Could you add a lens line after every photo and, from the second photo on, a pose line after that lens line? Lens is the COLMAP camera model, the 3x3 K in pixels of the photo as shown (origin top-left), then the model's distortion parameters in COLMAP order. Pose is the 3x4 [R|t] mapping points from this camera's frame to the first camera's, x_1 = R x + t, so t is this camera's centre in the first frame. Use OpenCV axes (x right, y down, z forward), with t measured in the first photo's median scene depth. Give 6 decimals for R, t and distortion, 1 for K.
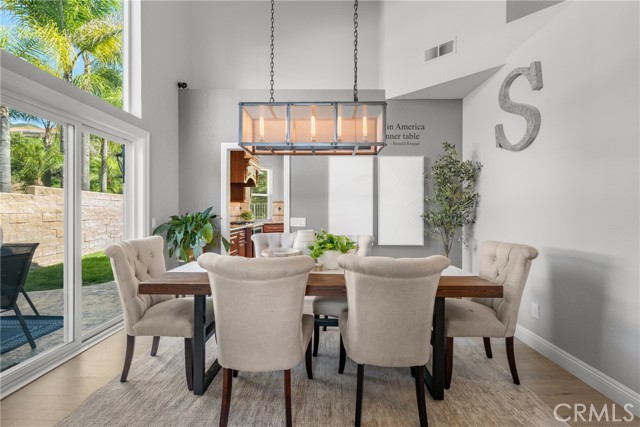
lens RADIAL K [[287.3, 0, 321.6], [0, 287.3, 212.6], [0, 0, 1]] dist [-0.003926, -0.000158]
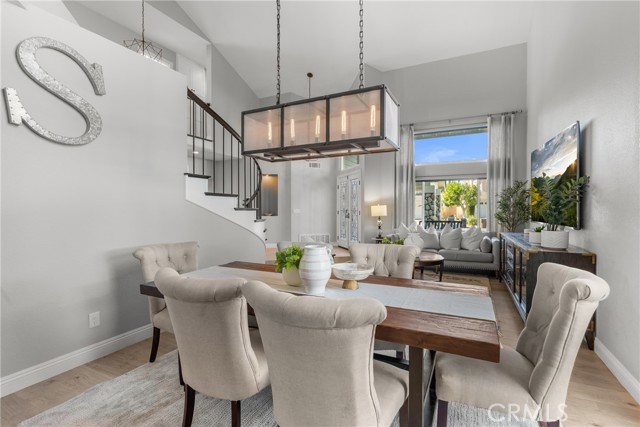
lens RADIAL K [[301.8, 0, 318.5], [0, 301.8, 210.9], [0, 0, 1]] dist [-0.002248, -0.000016]
pose [[-0.895268, -0.004044, 0.445509, -0.329688], [0.002397, 0.999901, 0.013894, -0.034086], [-0.445521, 0.013507, -0.895170, 1.323502]]
